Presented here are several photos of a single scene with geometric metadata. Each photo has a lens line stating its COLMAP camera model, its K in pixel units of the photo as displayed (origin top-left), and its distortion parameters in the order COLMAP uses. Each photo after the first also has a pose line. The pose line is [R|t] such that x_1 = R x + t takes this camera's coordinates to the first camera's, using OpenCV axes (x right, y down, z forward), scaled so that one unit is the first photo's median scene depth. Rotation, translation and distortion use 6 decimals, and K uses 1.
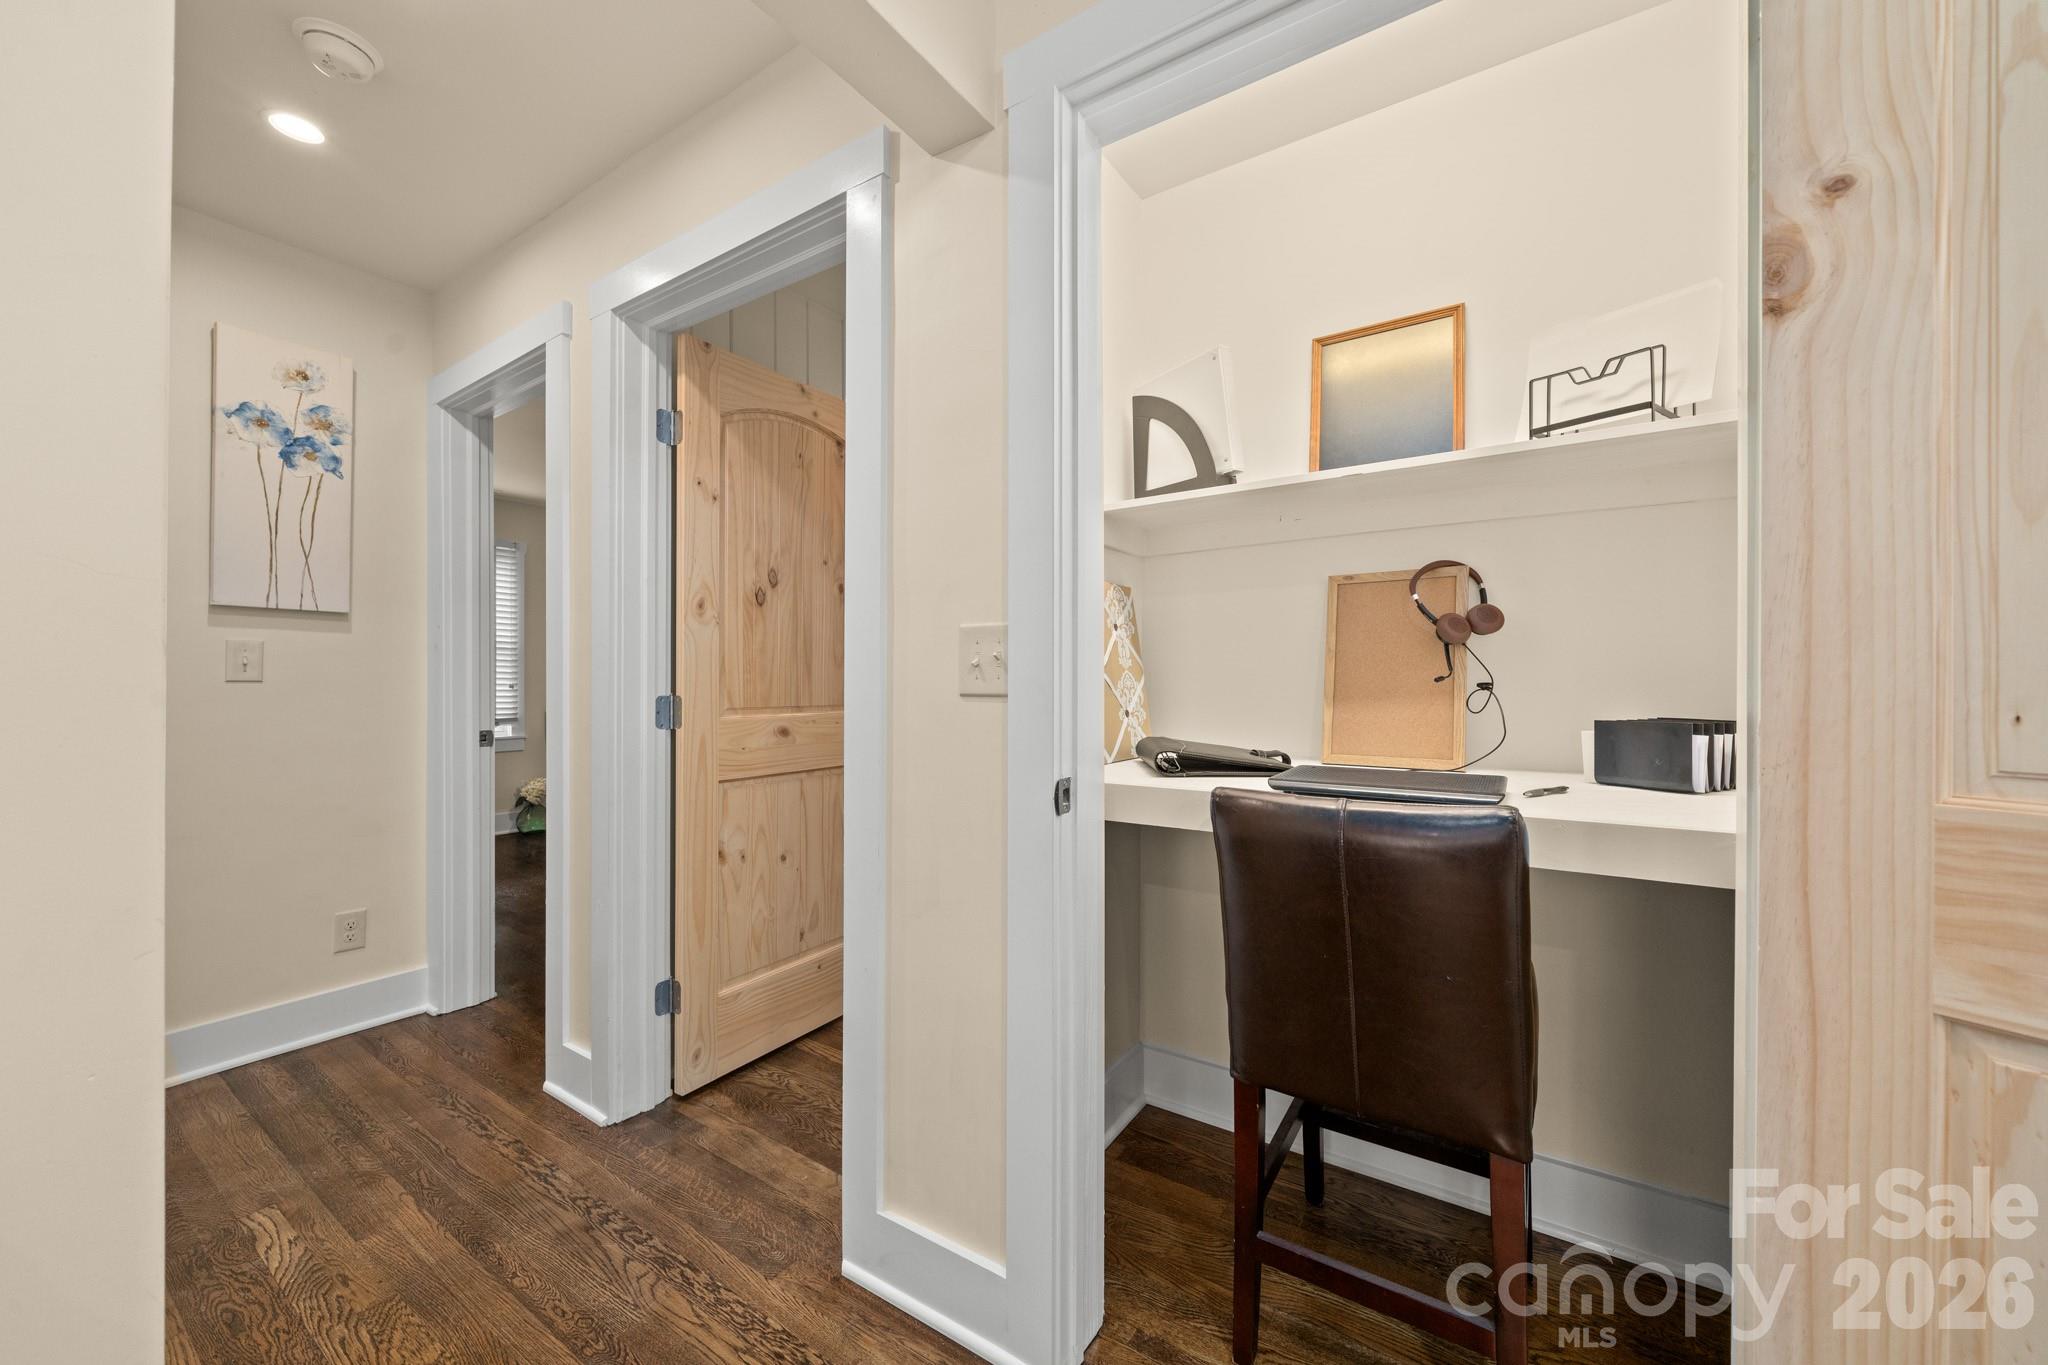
lens RADIAL K [[758.4, 0, 1029.4], [0, 758.4, 681.7], [0, 0, 1]] dist [-0.018489, 0.000216]
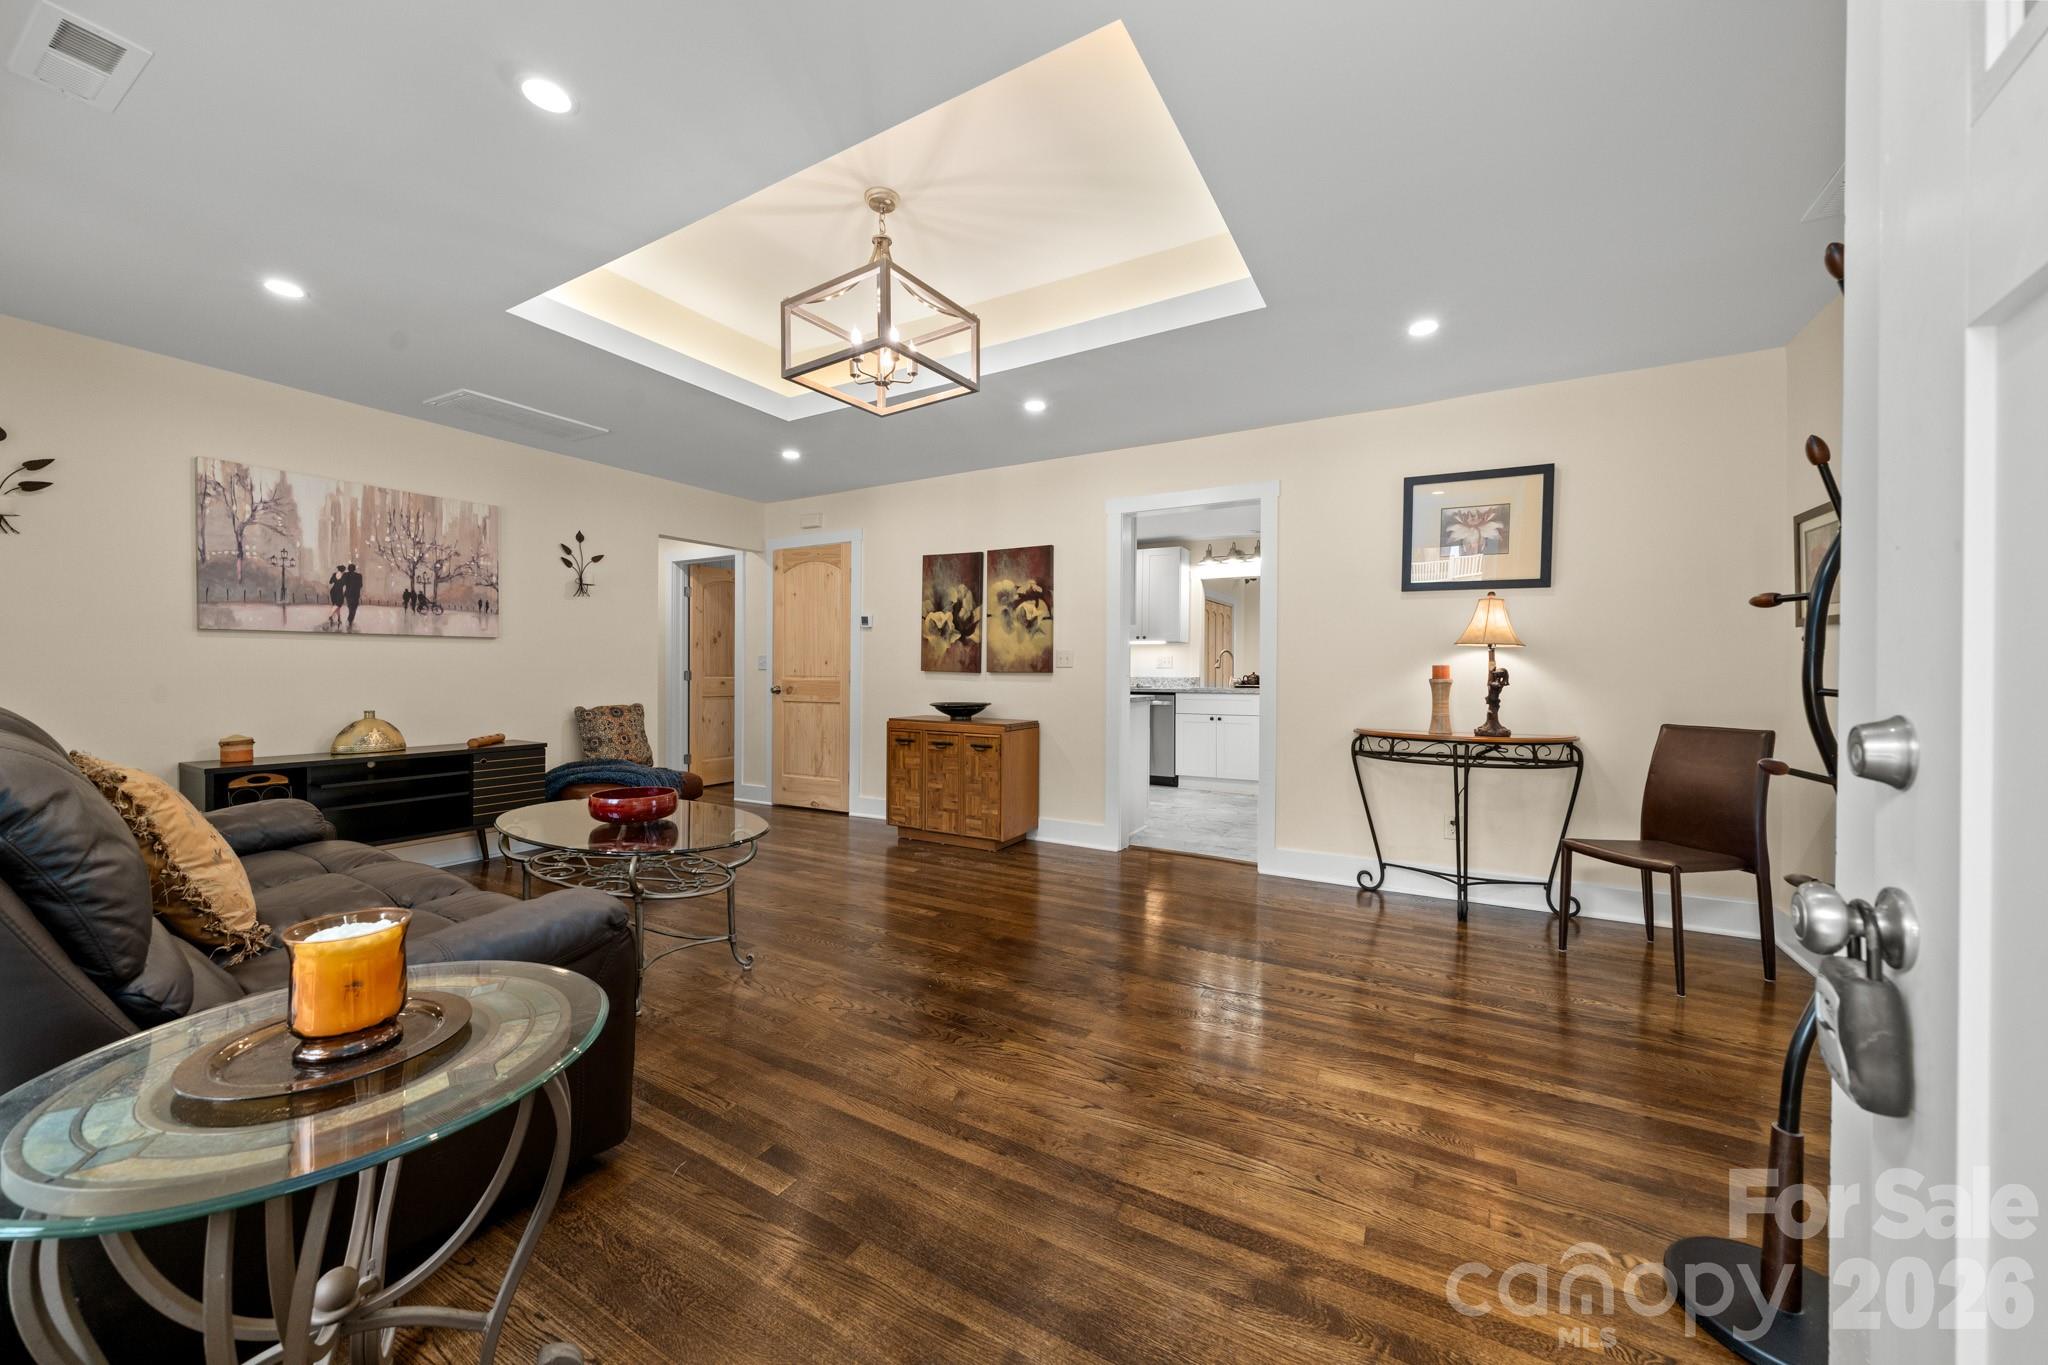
lens RADIAL K [[758.4, 0, 1022.3], [0, 758.4, 670.7], [0, 0, 1]] dist [-0.018489, 0.000216]
pose [[0.999284, 0.000473, 0.037829, 0.877313], [-0.001021, 0.999895, 0.014447, -0.031861], [-0.037818, -0.014476, 0.999180, -2.400285]]
